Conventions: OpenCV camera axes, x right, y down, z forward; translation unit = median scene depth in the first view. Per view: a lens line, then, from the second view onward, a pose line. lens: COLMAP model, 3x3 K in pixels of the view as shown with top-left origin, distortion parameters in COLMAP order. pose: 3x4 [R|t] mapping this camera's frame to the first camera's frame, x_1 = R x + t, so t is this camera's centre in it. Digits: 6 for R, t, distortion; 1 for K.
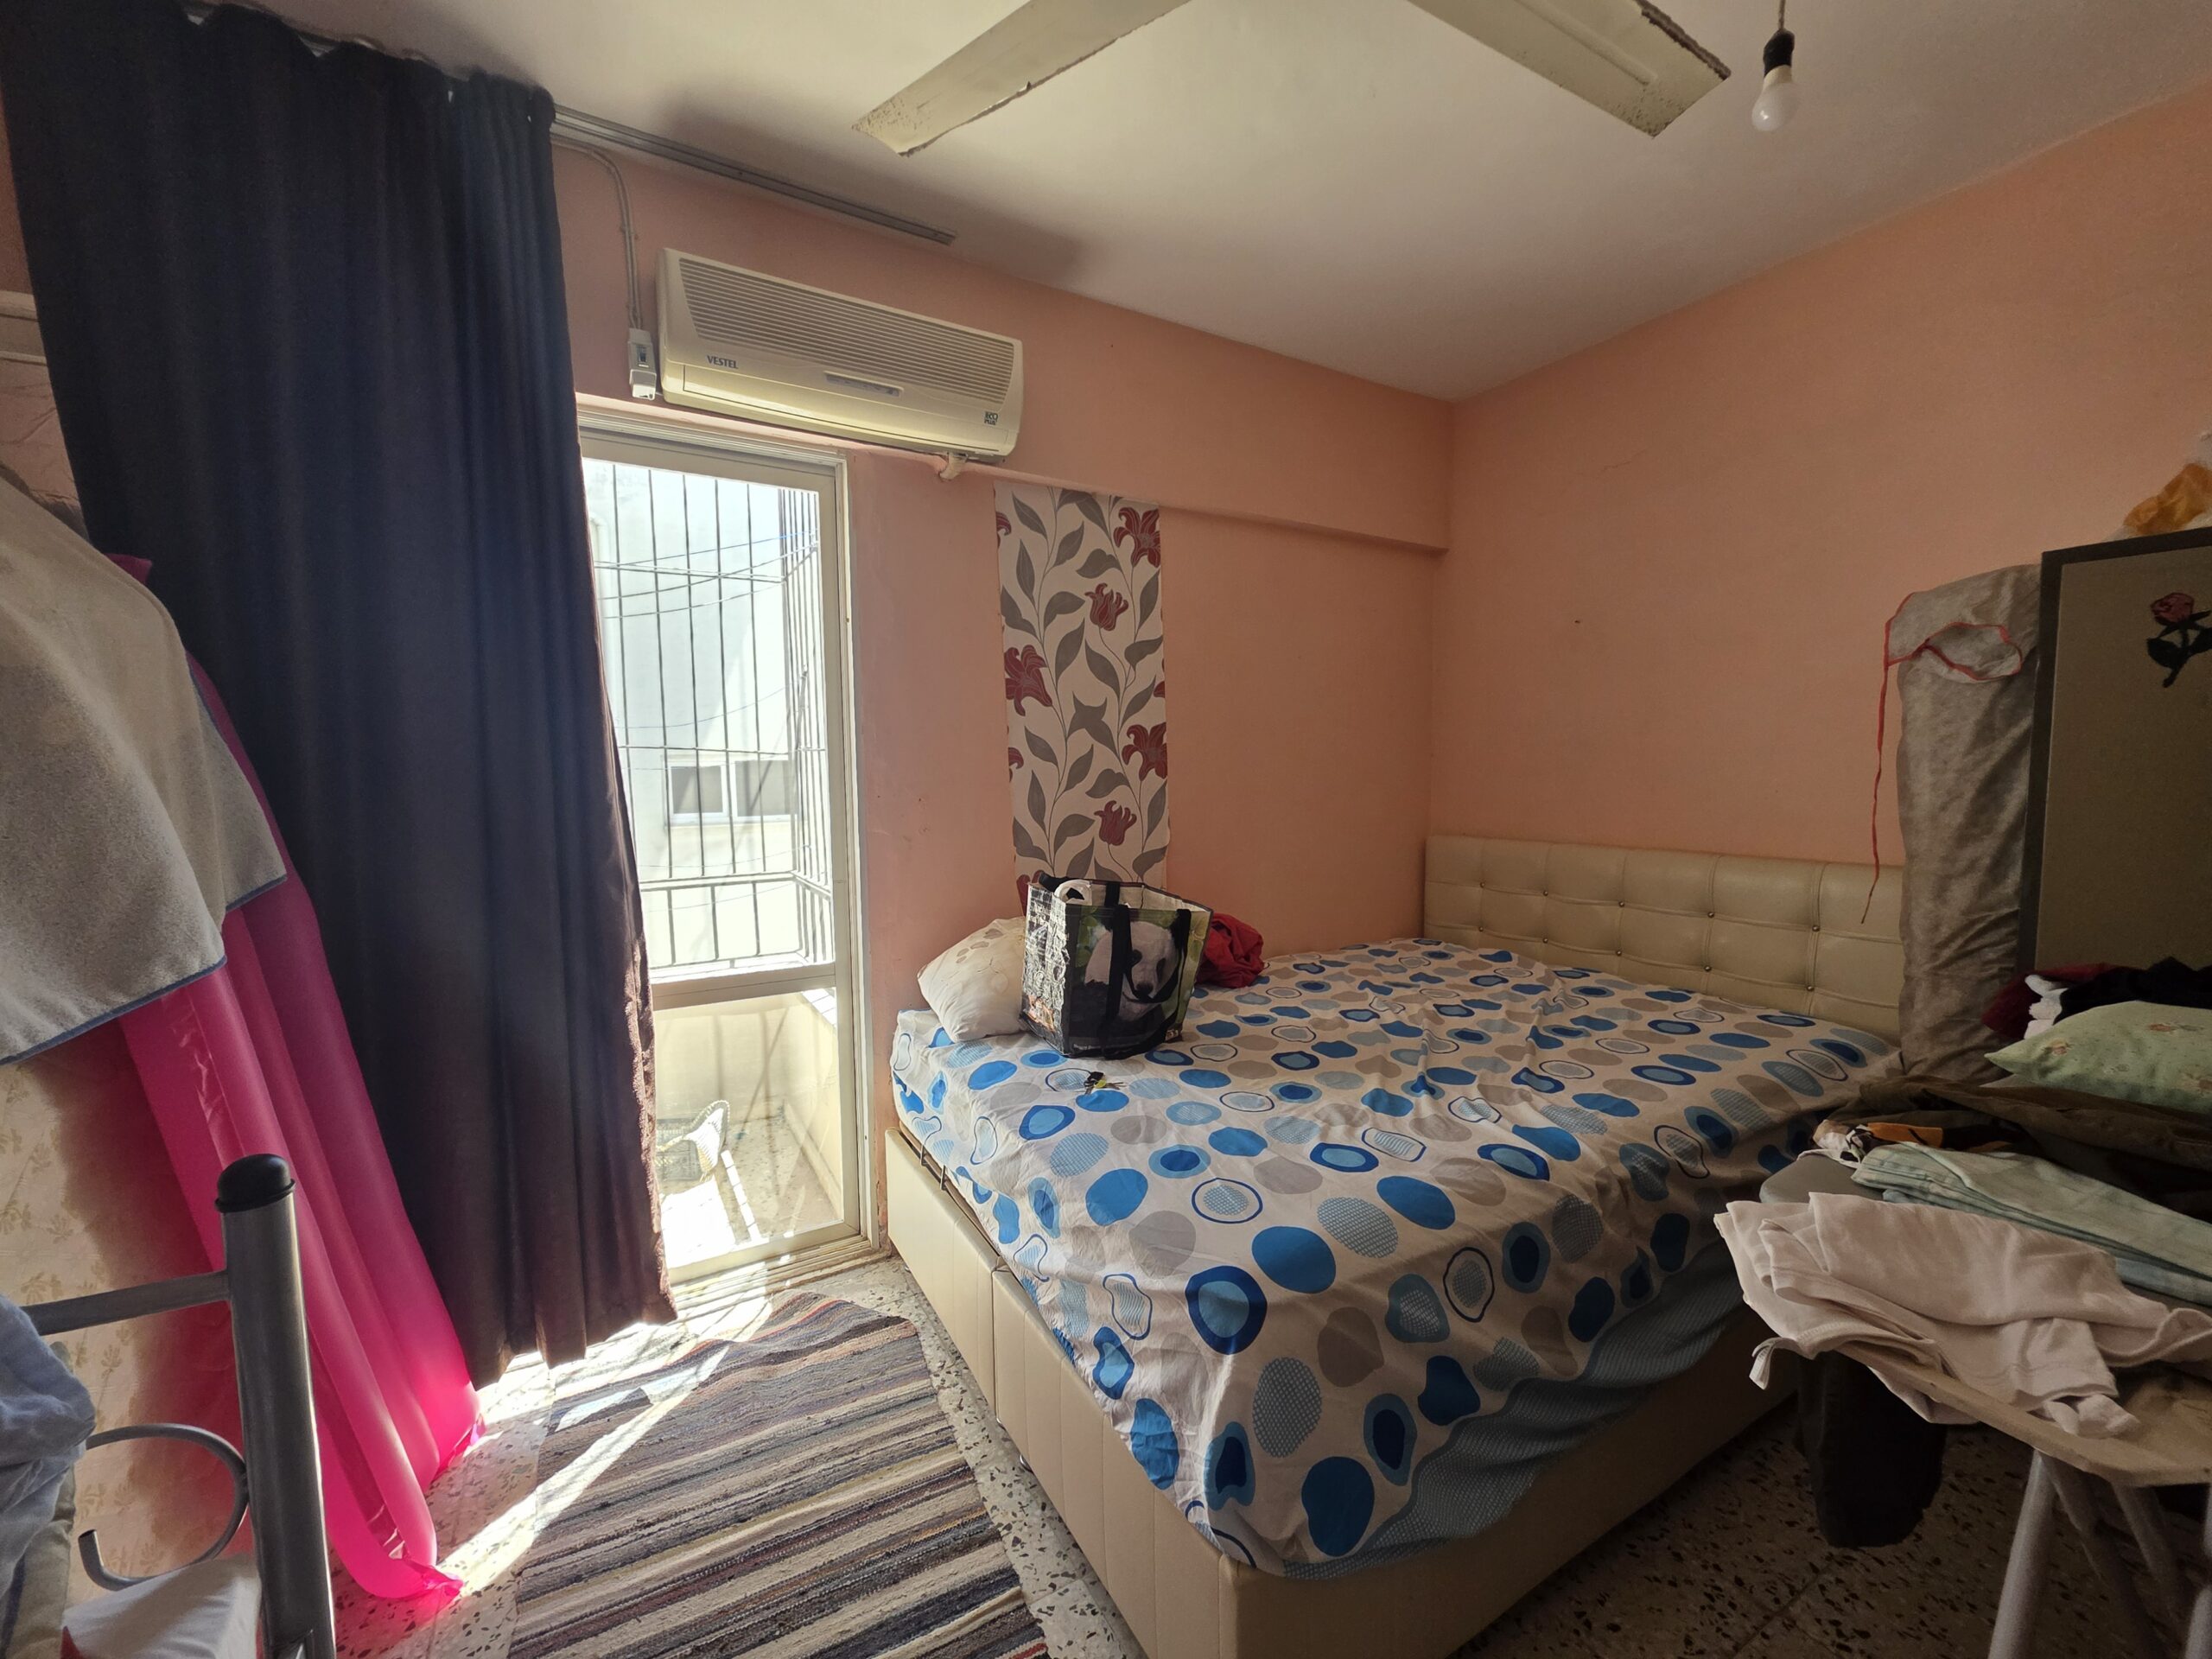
lens RADIAL K [[882.9, 0, 1117.7], [0, 882.9, 840.4], [0, 0, 1]] dist [0.002521, -0.000170]
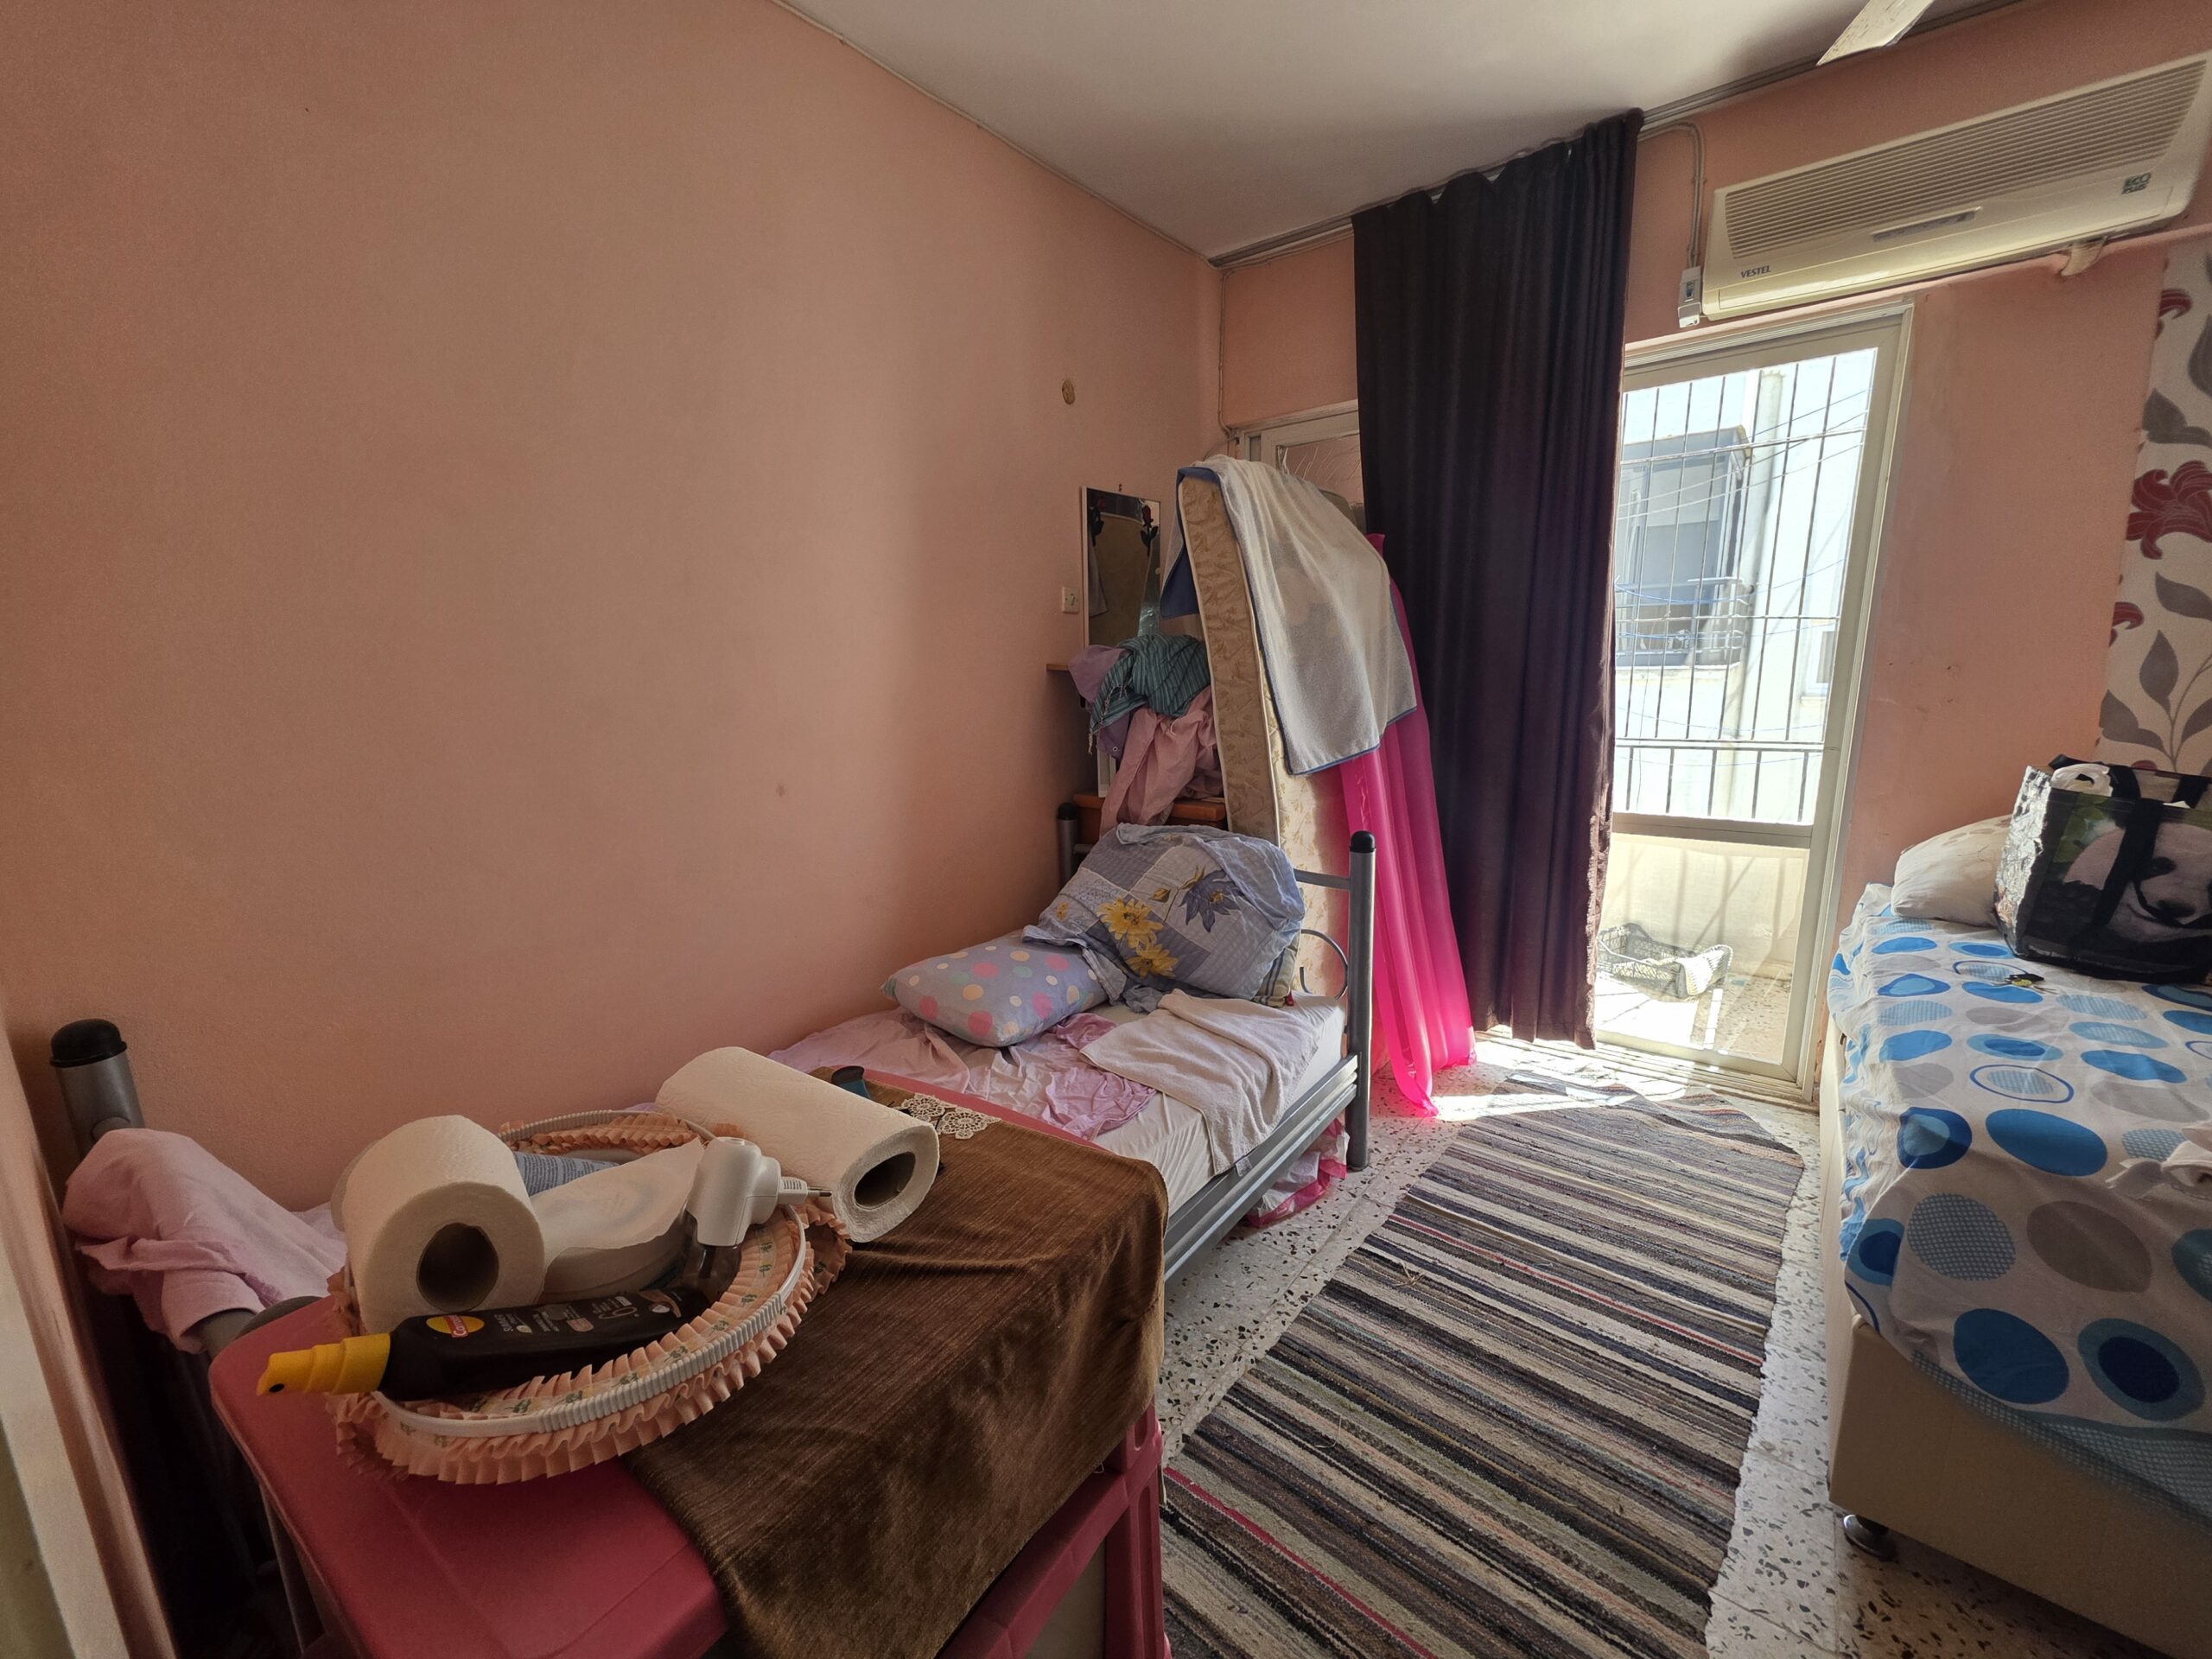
lens RADIAL K [[882.9, 0, 1117.7], [0, 882.9, 840.4], [0, 0, 1]] dist [0.002521, -0.000170]
pose [[0.384198, 0.185022, -0.904521, 0.395624], [-0.050105, 0.982448, 0.179680, 0.010821], [0.921890, -0.023712, 0.386725, -0.206451]]
